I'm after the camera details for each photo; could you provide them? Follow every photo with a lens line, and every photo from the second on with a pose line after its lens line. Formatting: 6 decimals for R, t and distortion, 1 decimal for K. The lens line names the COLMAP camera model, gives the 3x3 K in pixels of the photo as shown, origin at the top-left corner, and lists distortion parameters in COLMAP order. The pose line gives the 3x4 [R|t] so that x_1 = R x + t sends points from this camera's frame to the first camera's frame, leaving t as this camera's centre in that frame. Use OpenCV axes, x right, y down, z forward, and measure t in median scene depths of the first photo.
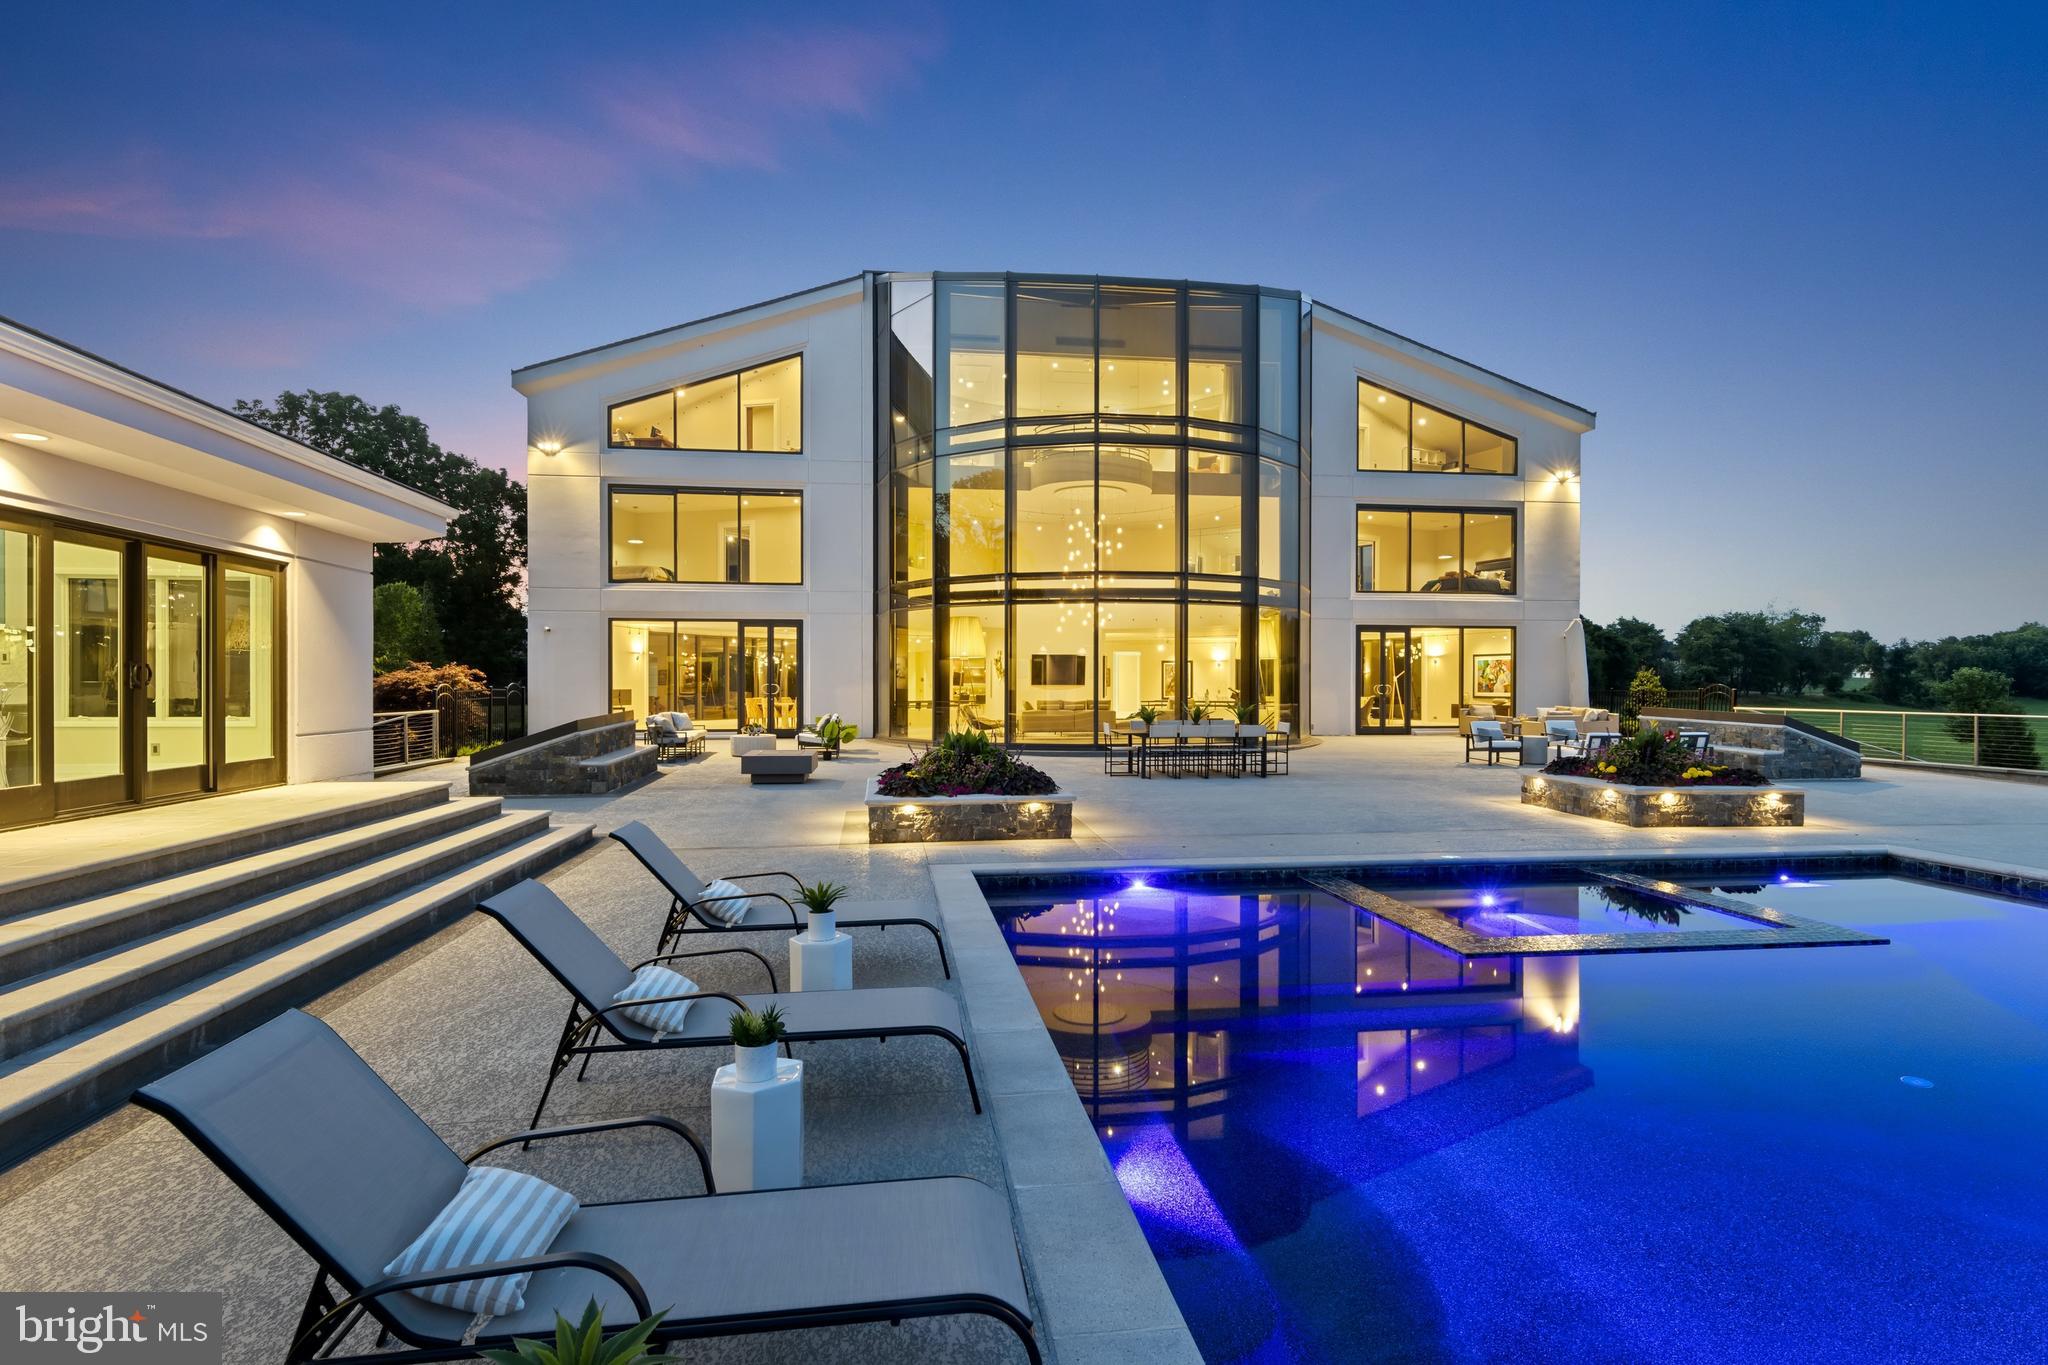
lens RADIAL K [[1050.1, 0, 1041.3], [0, 1050.1, 687.9], [0, 0, 1]] dist [0.002374, 0.000565]
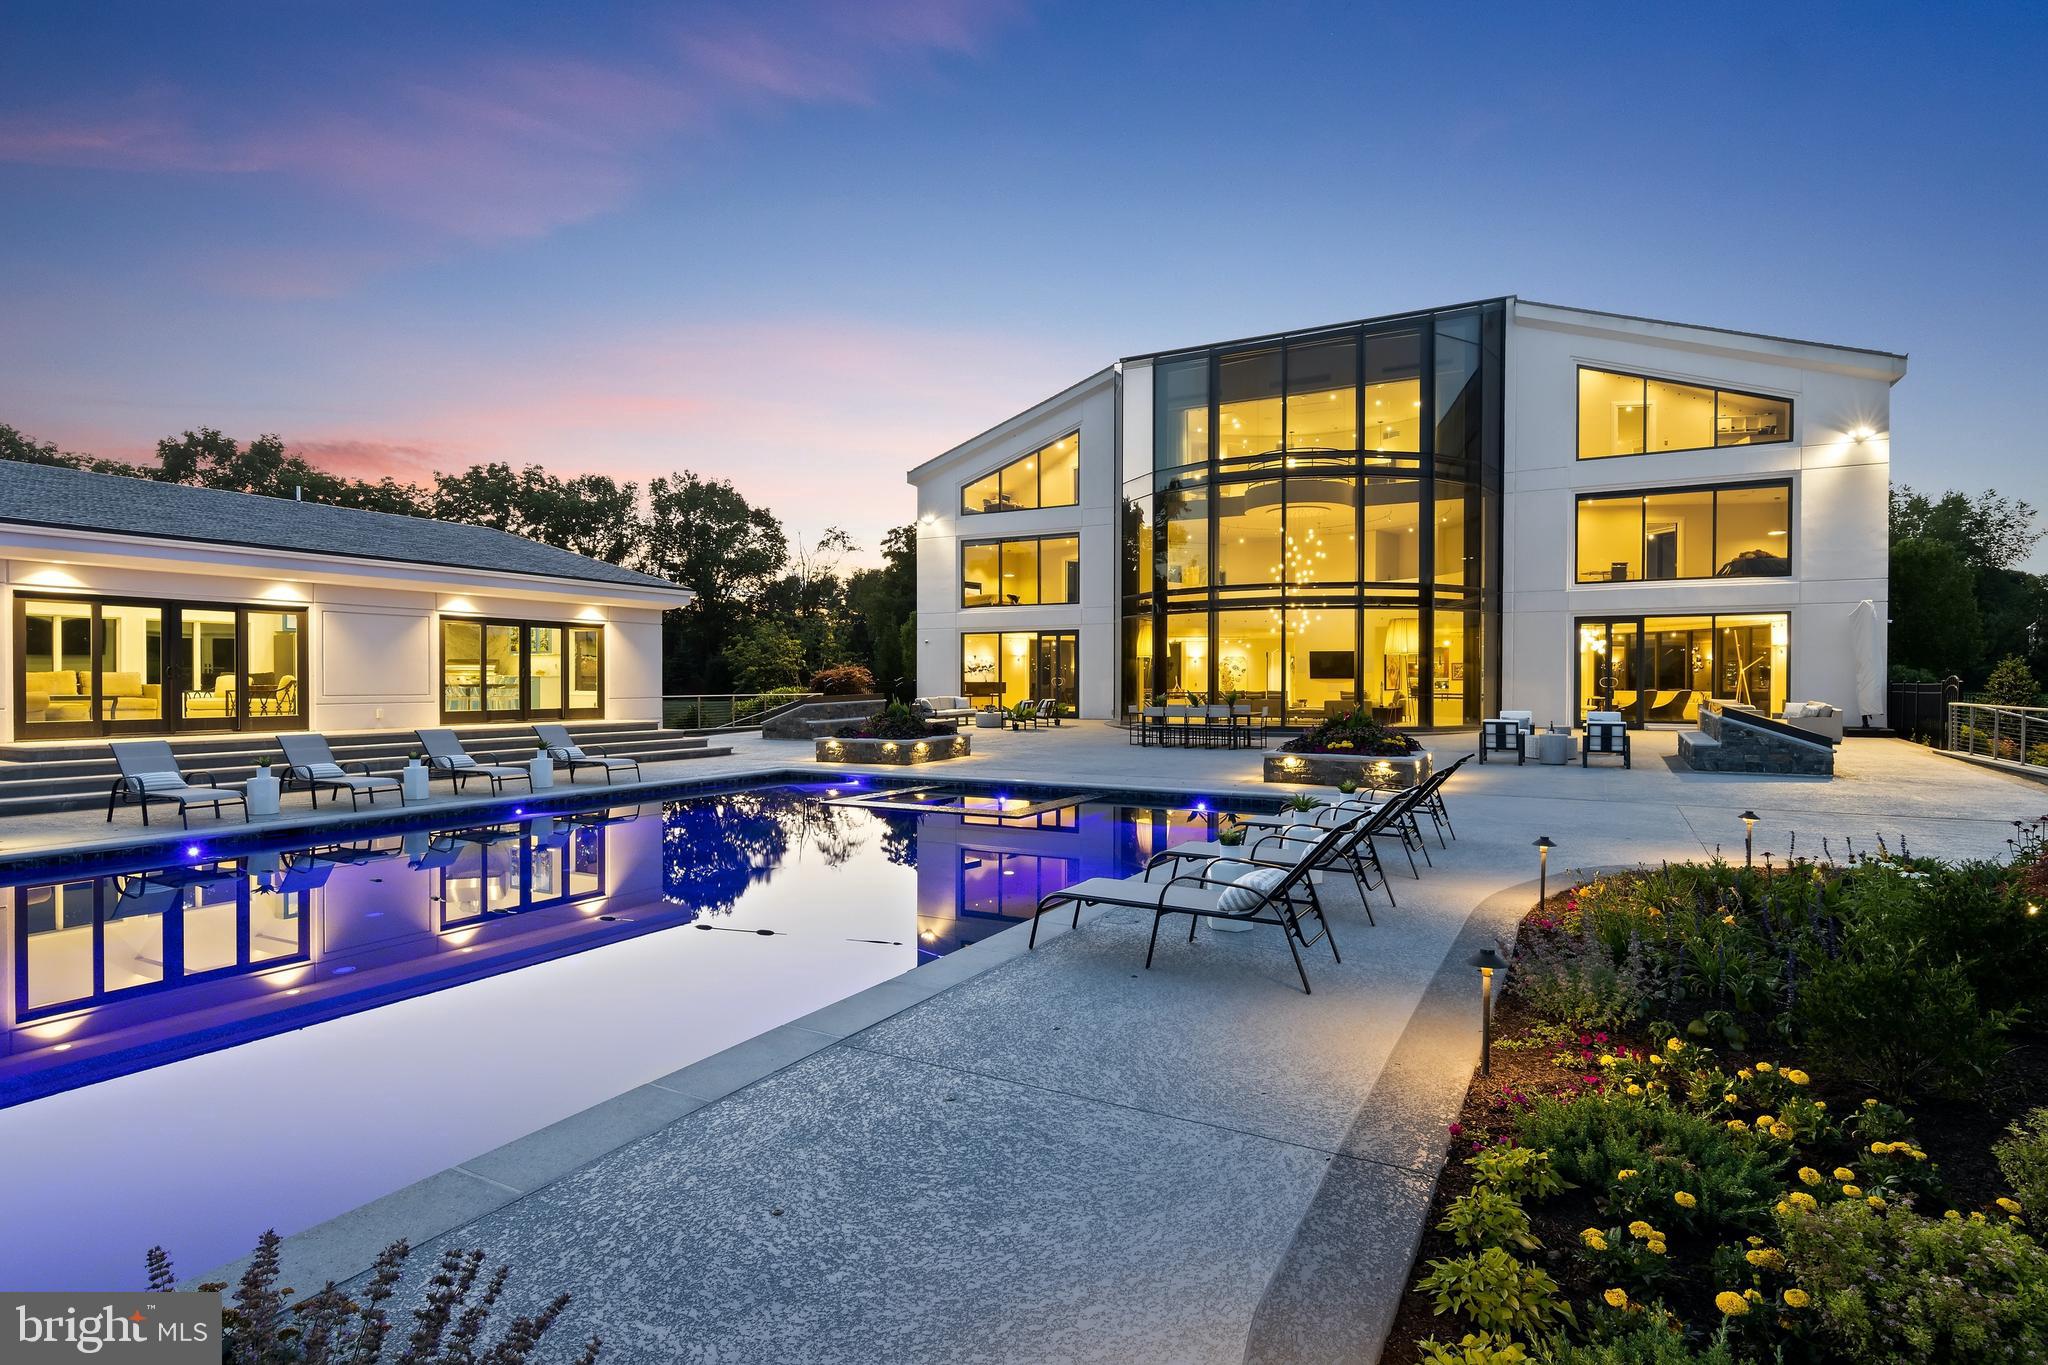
lens RADIAL K [[1035.6, 0, 1014.3], [0, 1035.6, 686.2], [0, 0, 1]] dist [0.009951, 0.000183]
pose [[0.803882, 0.002444, -0.594784, 0.491936], [-0.001778, 0.999997, 0.001705, 0.004659], [0.594786, -0.000313, 0.803884, -0.106699]]
